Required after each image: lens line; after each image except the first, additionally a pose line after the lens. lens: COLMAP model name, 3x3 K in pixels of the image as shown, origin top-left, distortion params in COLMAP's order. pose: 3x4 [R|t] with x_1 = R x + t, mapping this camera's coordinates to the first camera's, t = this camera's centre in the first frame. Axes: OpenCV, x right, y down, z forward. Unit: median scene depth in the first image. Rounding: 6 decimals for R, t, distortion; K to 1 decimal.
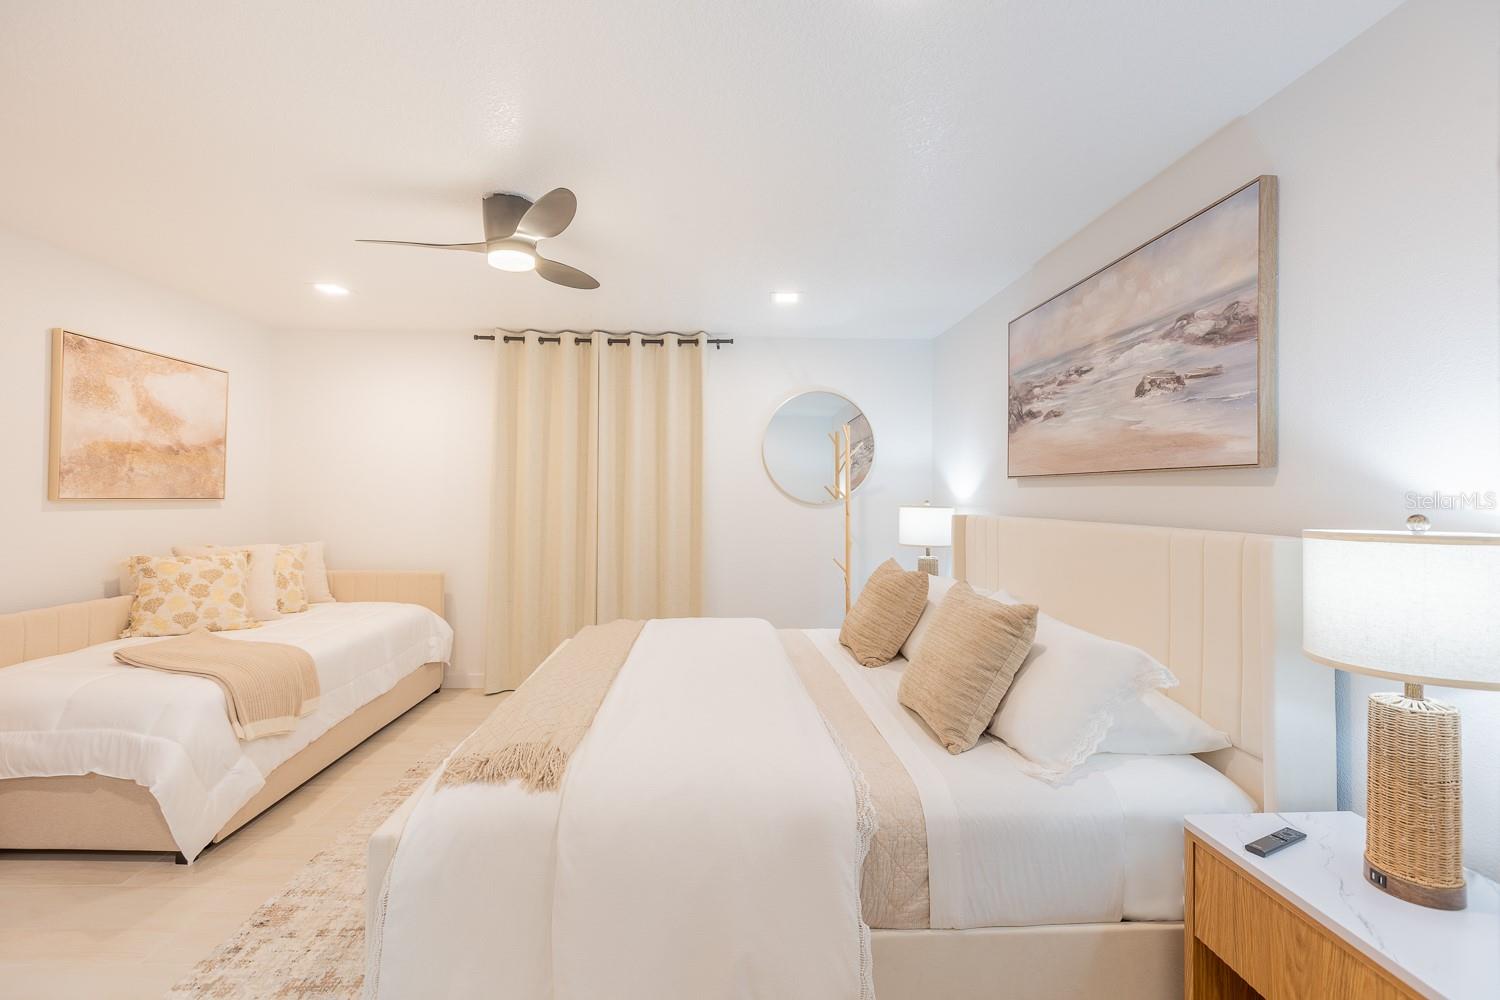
lens RADIAL K [[665.1, 0, 743.9], [0, 665.1, 492.0], [0, 0, 1]] dist [0.000863, 0.000146]
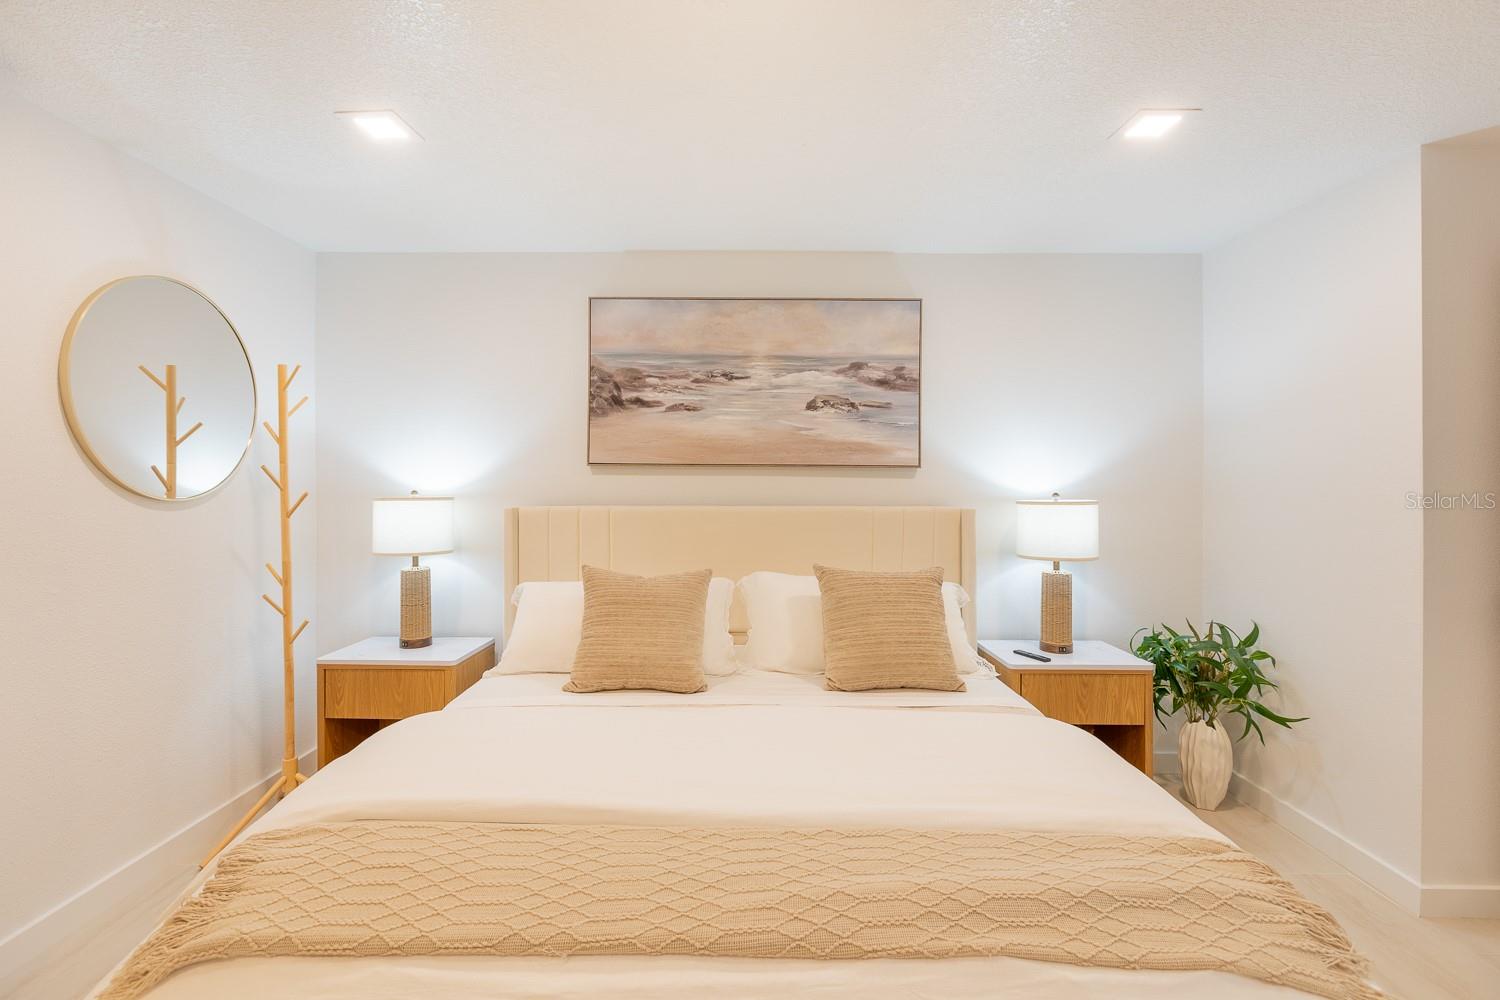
lens RADIAL K [[678.9, 0, 749.8], [0, 678.9, 482.4], [0, 0, 1]] dist [-0.001665, -0.000115]
pose [[0.045511, -0.012075, 0.998891, -0.782295], [-0.007857, 0.999892, 0.012445, -0.013961], [-0.998933, -0.008414, 0.045411, 1.060499]]
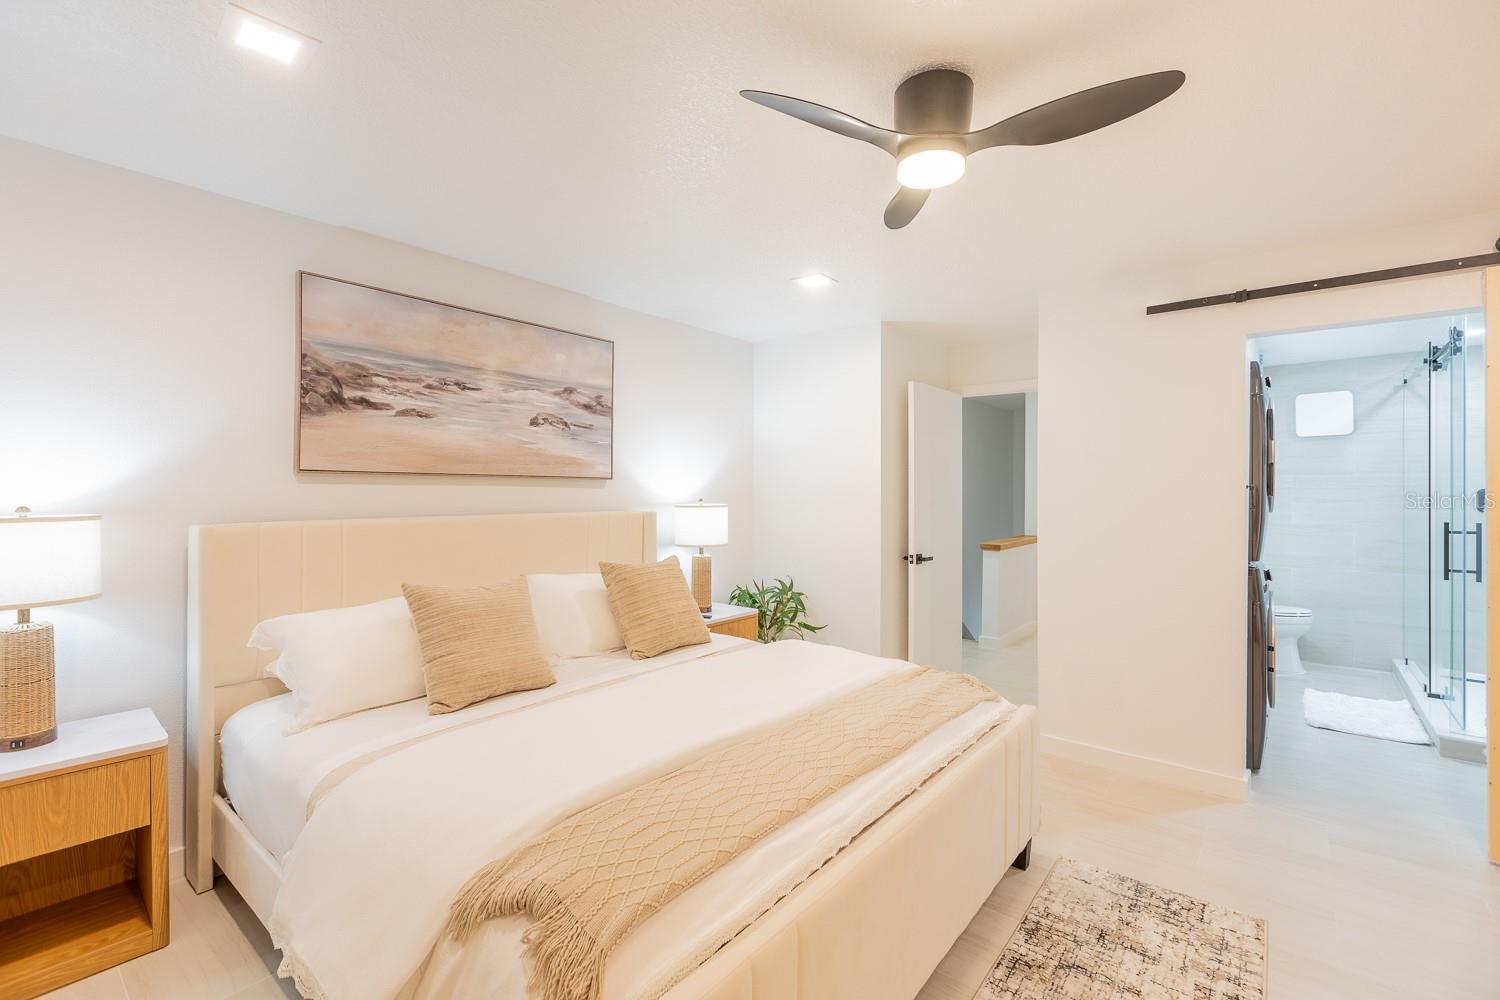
lens RADIAL K [[665.1, 0, 743.9], [0, 665.1, 492.0], [0, 0, 1]] dist [0.000863, 0.000146]
pose [[-0.745428, -0.016356, 0.666385, -0.732012], [-0.015559, 0.999853, 0.007135, -0.015572], [-0.666405, -0.005050, -0.745573, 1.785959]]
